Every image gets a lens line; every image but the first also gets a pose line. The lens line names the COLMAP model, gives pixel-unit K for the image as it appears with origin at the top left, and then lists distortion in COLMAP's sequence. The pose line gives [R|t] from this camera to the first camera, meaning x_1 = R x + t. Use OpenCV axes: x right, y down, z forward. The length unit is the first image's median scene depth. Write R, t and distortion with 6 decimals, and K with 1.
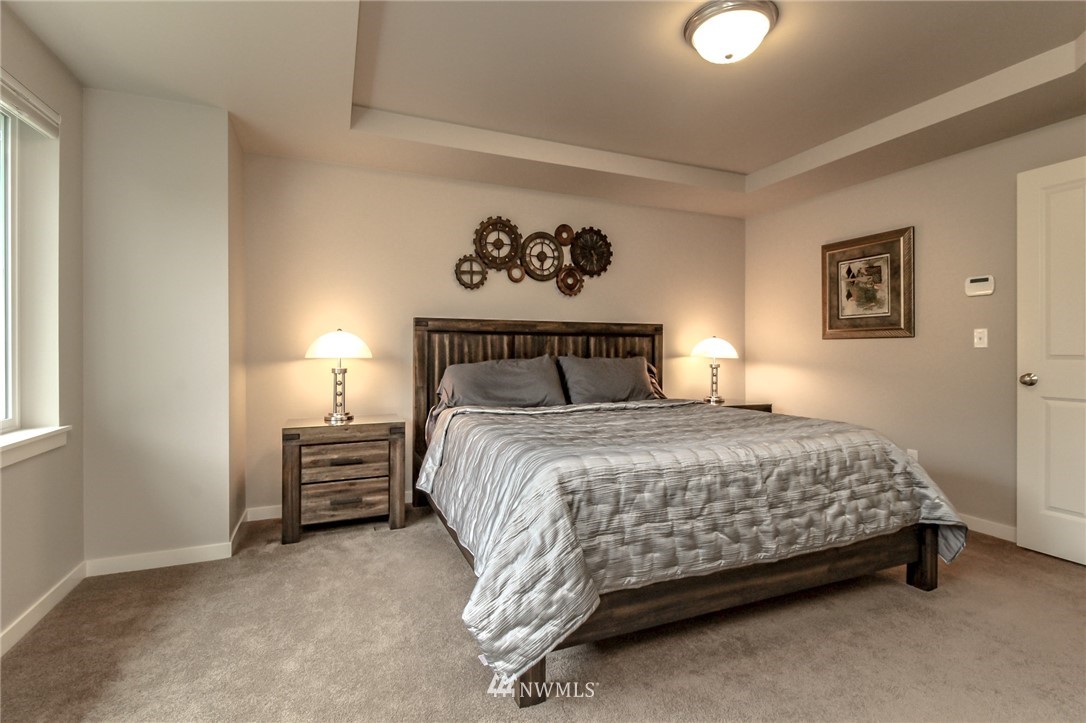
lens RADIAL K [[513.7, 0, 519.4], [0, 513.7, 350.8], [0, 0, 1]] dist [0.006468, -0.005573]
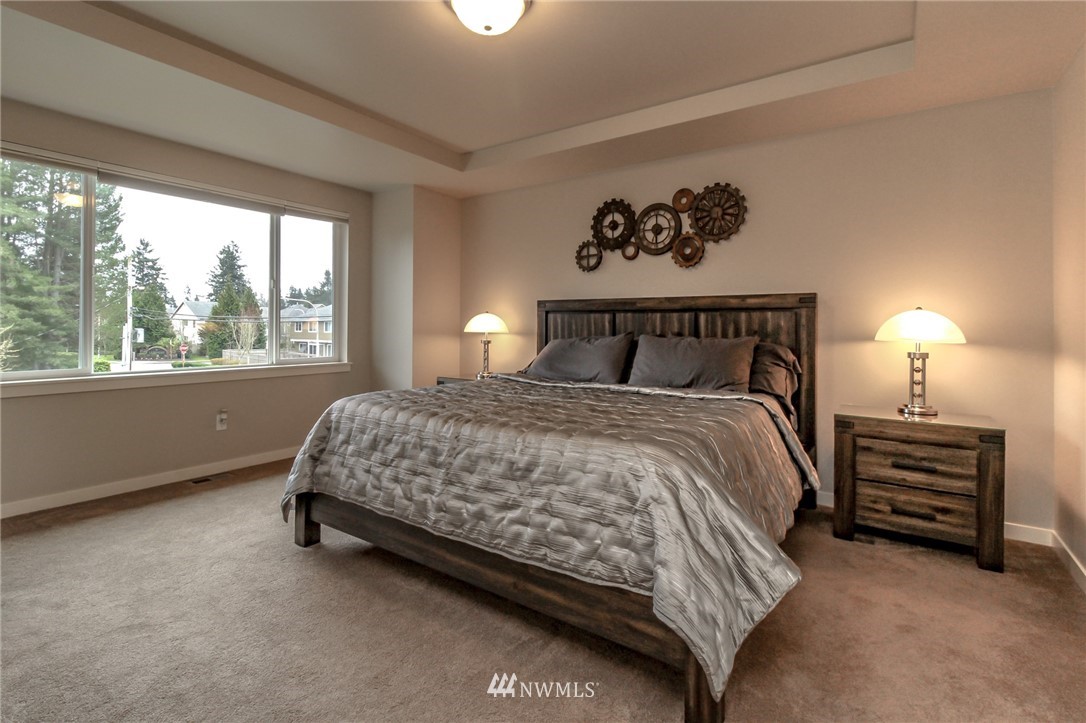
lens RADIAL K [[513.7, 0, 536.7], [0, 513.7, 321.6], [0, 0, 1]] dist [0.006468, -0.005573]
pose [[0.528604, -0.007121, -0.848839, 0.754075], [-0.009007, 0.999861, -0.013997, 0.002201], [0.848821, 0.015044, 0.528466, 0.323971]]
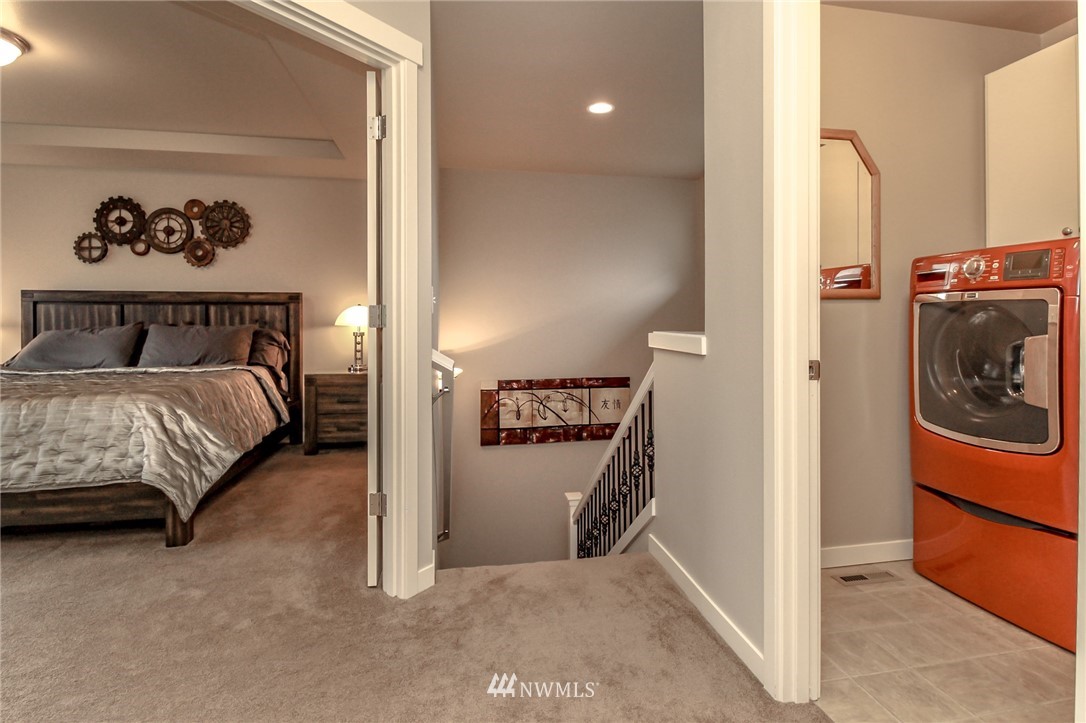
lens RADIAL K [[528.9, 0, 543.8], [0, 528.9, 321.0], [0, 0, 1]] dist [0.000758, -0.005979]
pose [[0.978916, -0.000815, -0.204261, 1.067076], [0.001660, 0.999991, 0.003968, 0.001467], [0.204256, -0.004223, 0.978908, 0.084682]]
